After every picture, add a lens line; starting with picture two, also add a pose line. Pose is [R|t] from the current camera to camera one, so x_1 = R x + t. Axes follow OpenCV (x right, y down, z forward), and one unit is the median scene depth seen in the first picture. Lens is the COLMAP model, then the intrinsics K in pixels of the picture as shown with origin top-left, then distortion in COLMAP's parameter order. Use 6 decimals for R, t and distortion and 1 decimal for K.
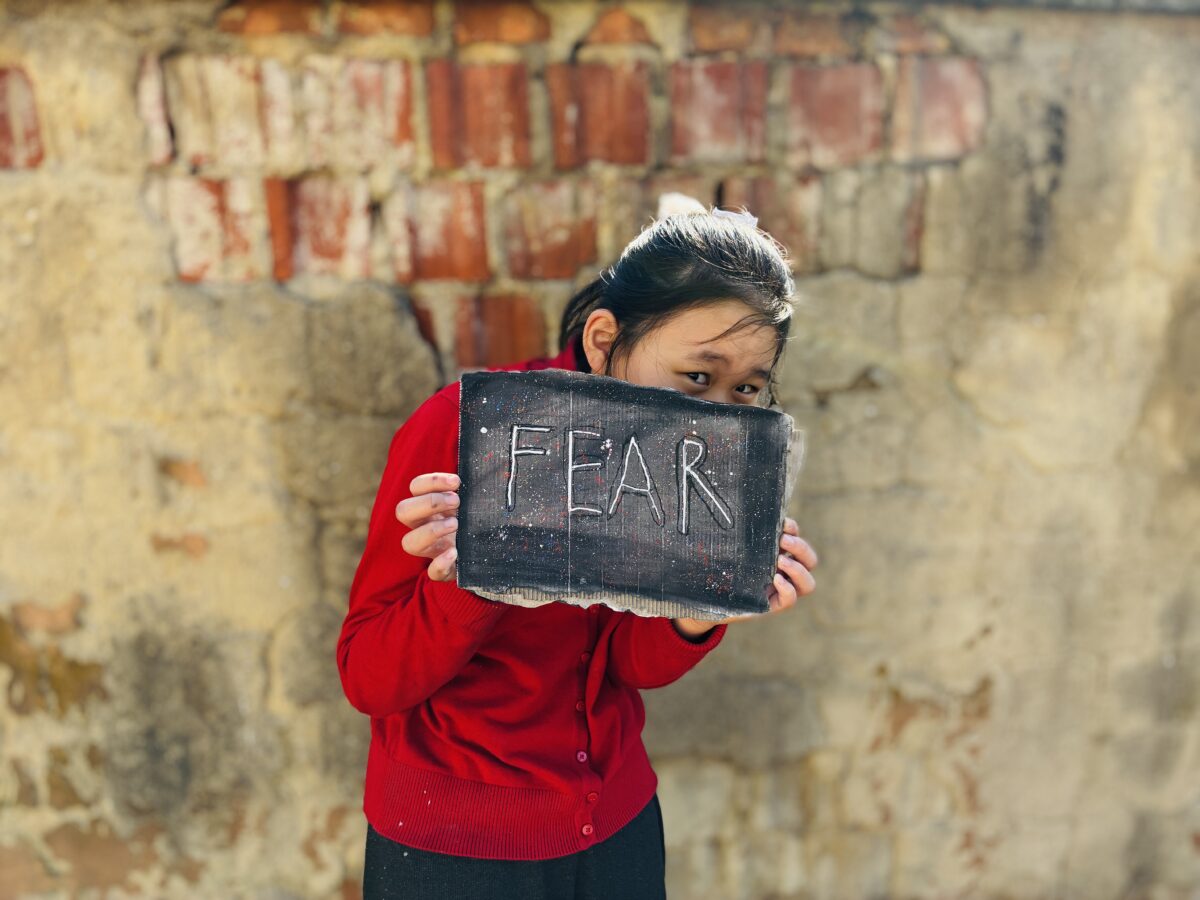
lens RADIAL K [[900.0, 0, 598.2], [0, 900.0, 448.1], [0, 0, 1]] dist [0.030515, -0.042262]
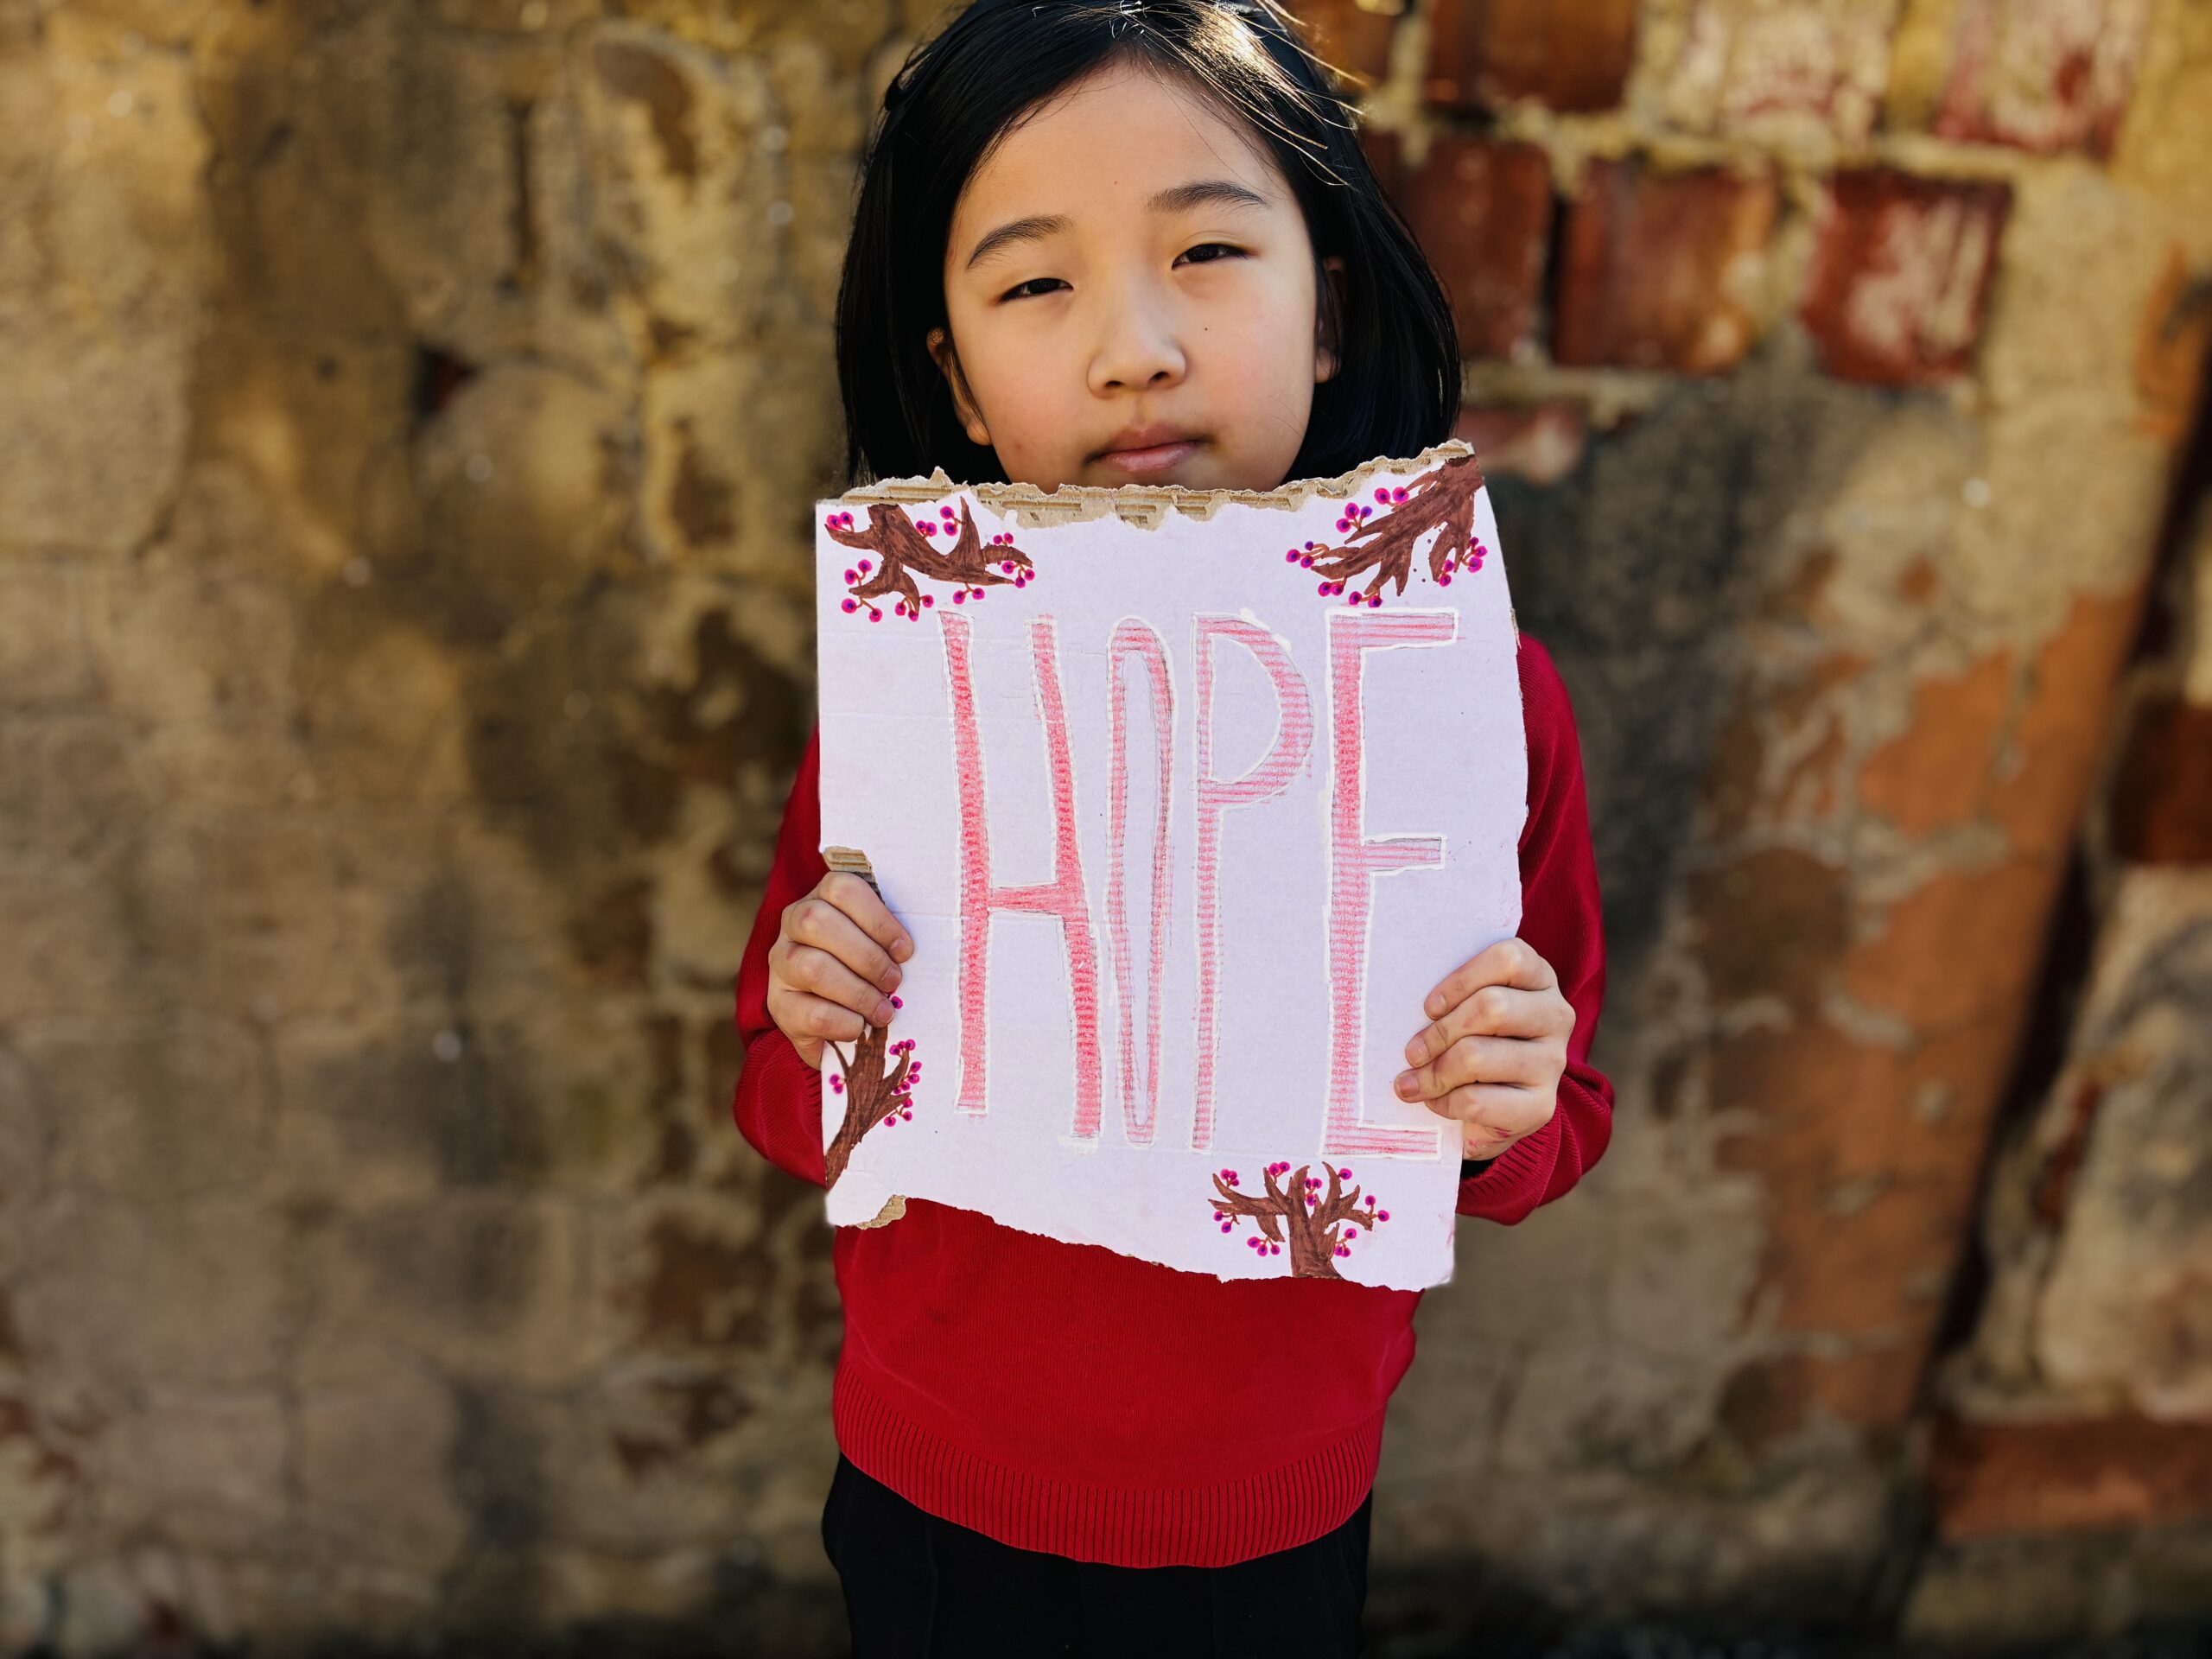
lens RADIAL K [[1658.9, 0, 1093.2], [0, 1658.9, 838.1], [0, 0, 1]] dist [0.030515, -0.042262]
pose [[0.997432, 0.068895, 0.019581, 1.074186], [-0.070821, 0.989497, 0.126014, 0.023528], [-0.010693, -0.127077, 0.991835, 0.283163]]
